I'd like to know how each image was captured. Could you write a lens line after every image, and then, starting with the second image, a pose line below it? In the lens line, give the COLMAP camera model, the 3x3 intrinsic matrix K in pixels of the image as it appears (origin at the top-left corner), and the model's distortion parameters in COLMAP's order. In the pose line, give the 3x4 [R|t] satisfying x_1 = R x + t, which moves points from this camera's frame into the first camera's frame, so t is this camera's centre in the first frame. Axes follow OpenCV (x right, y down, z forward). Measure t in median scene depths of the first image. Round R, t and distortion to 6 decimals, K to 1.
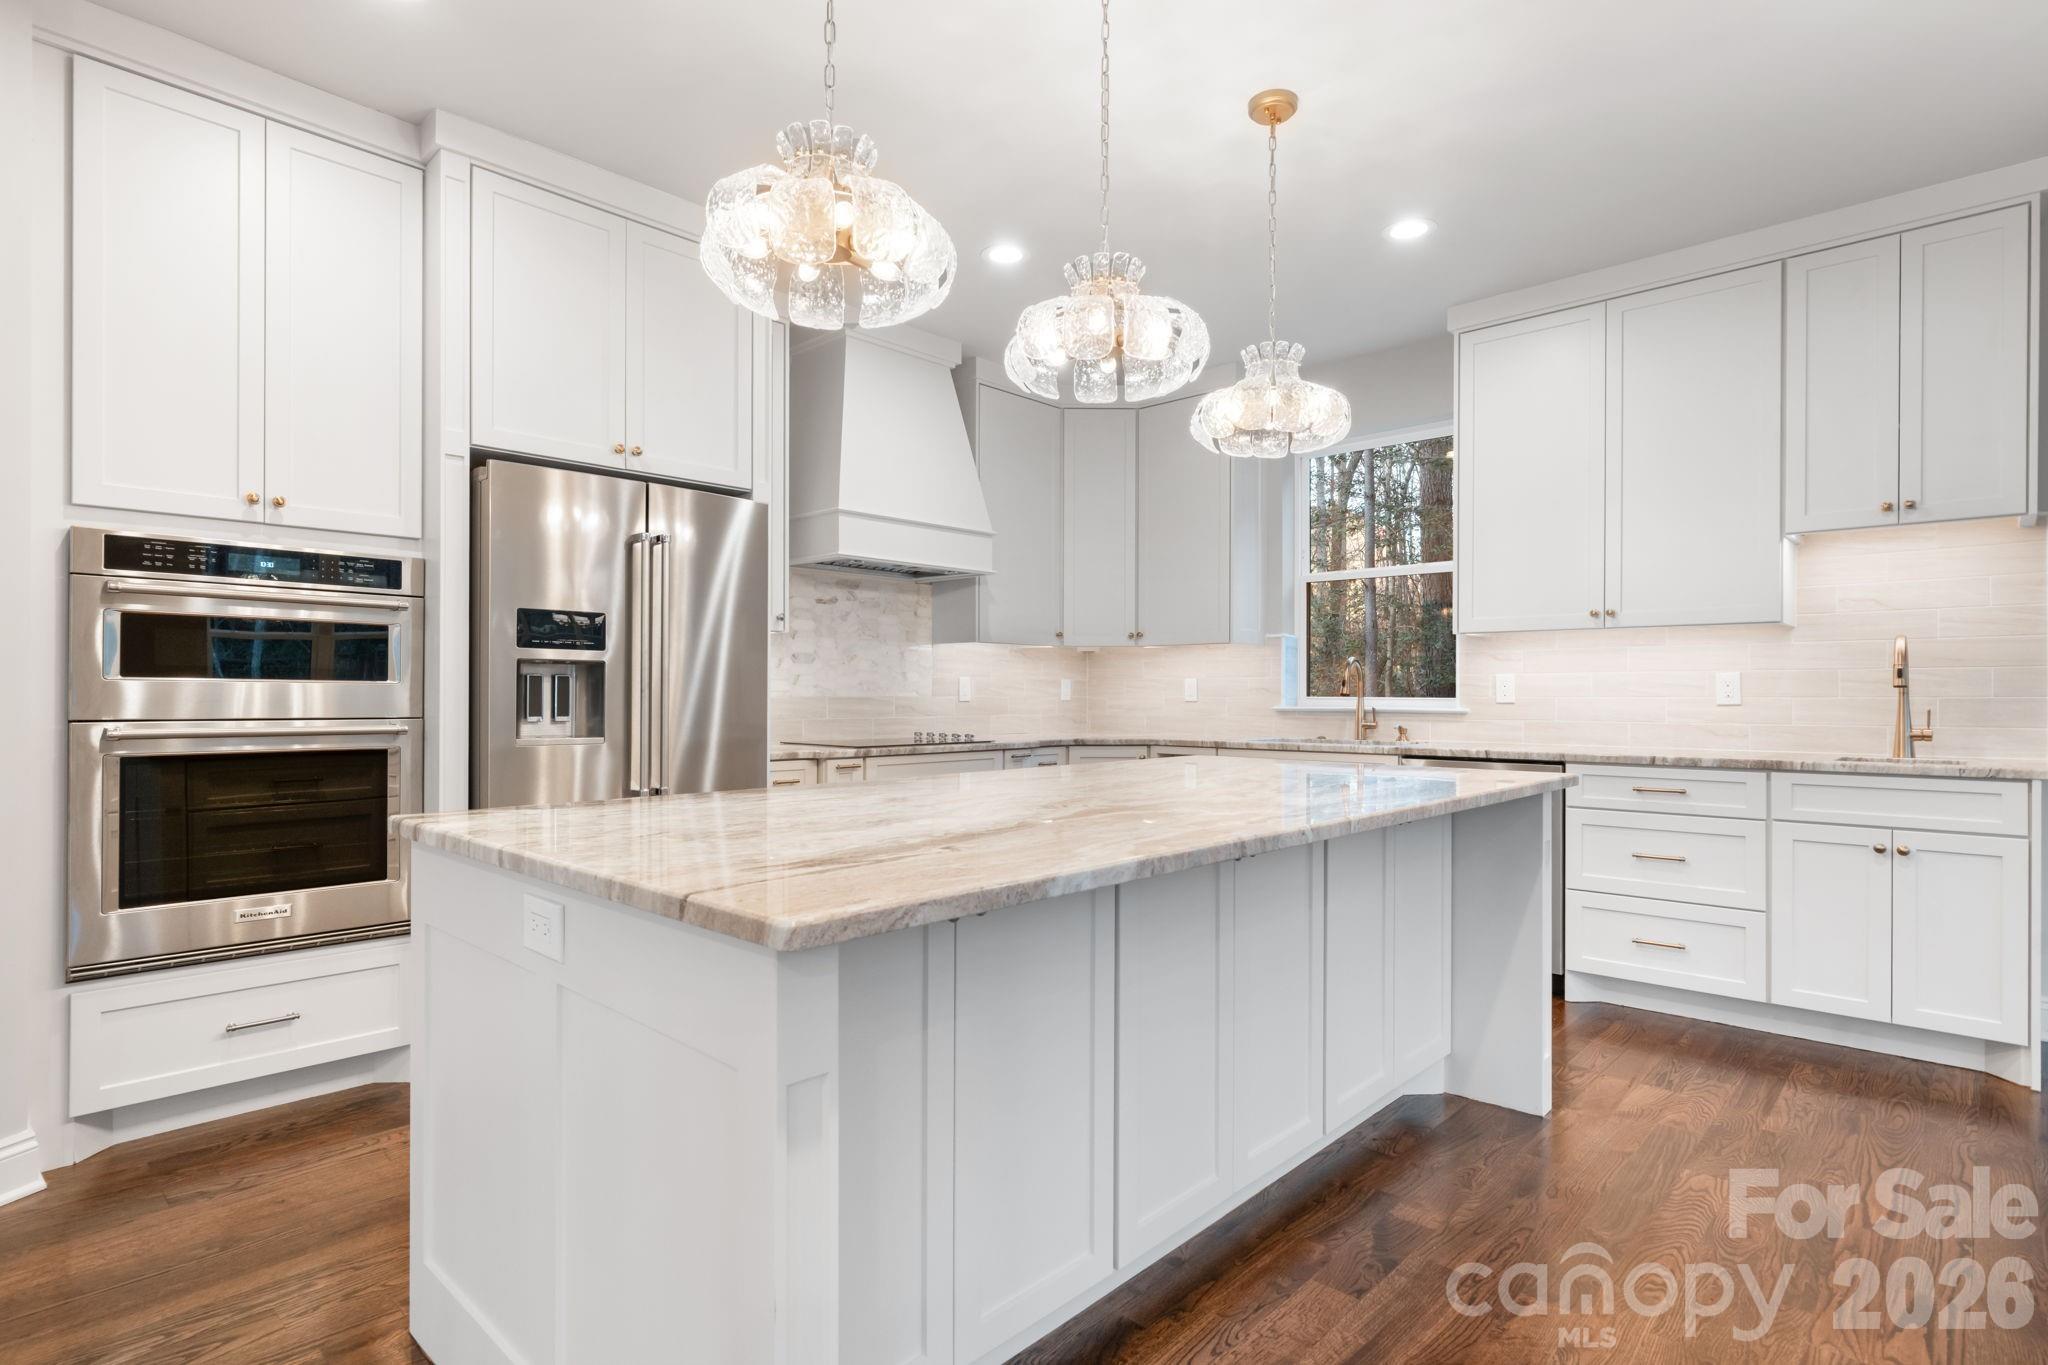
lens RADIAL K [[1044.3, 0, 1025.4], [0, 1044.3, 687.9], [0, 0, 1]] dist [-0.001635, -0.000147]
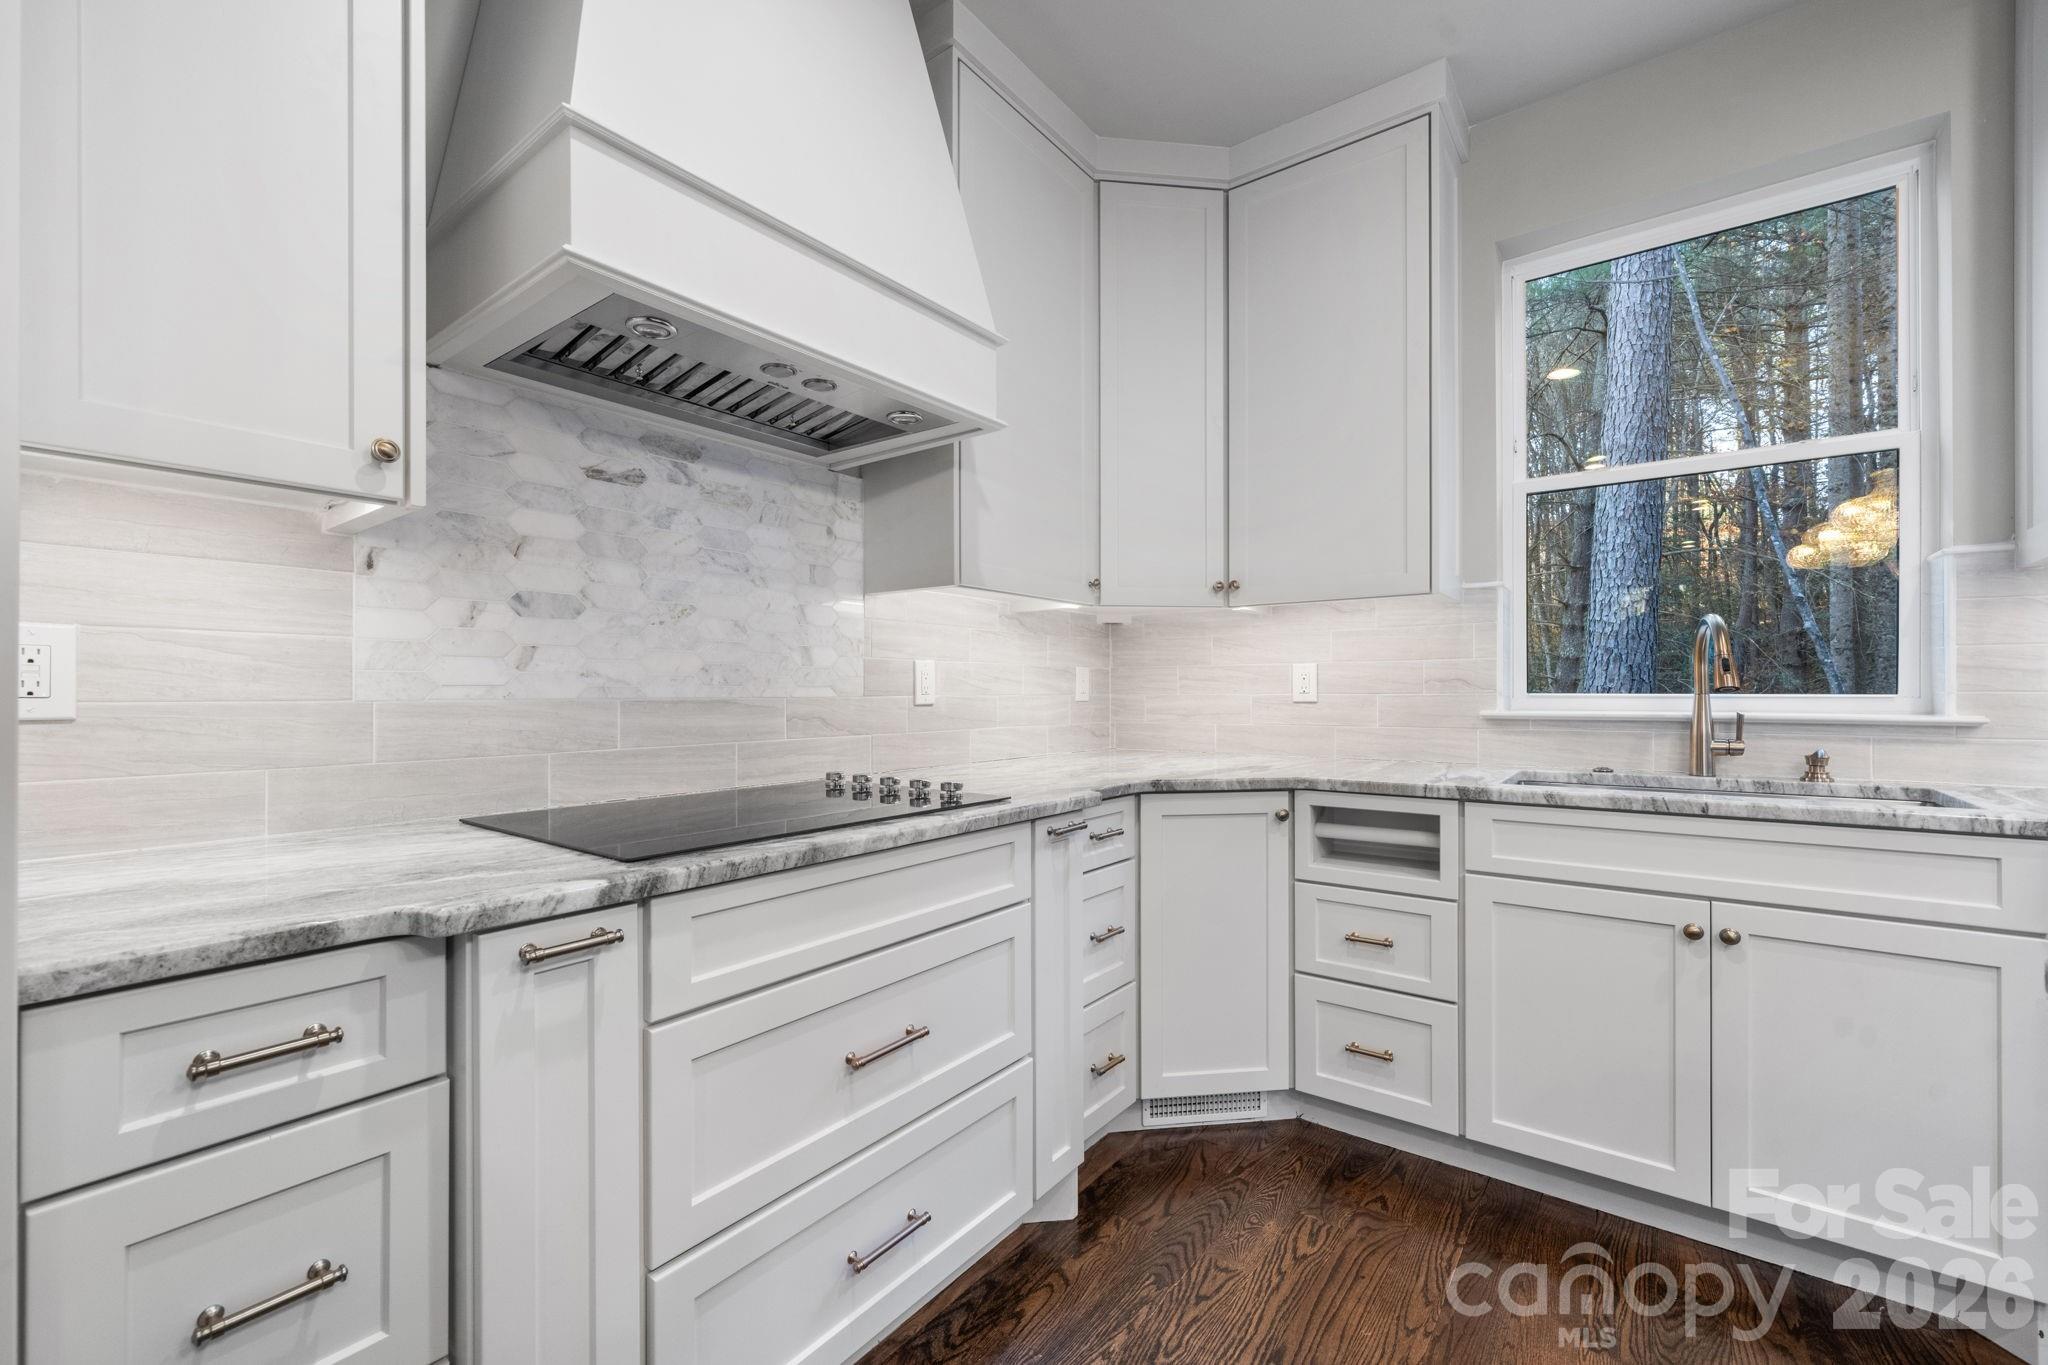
lens RADIAL K [[839.9, 0, 1022.0], [0, 839.9, 689.8], [0, 0, 1]] dist [-0.000655, -0.000070]
pose [[0.994845, -0.003740, 0.101342, -0.056122], [0.003313, 0.999985, 0.004377, 0.003566], [-0.101357, -0.004019, 0.994842, 0.608803]]
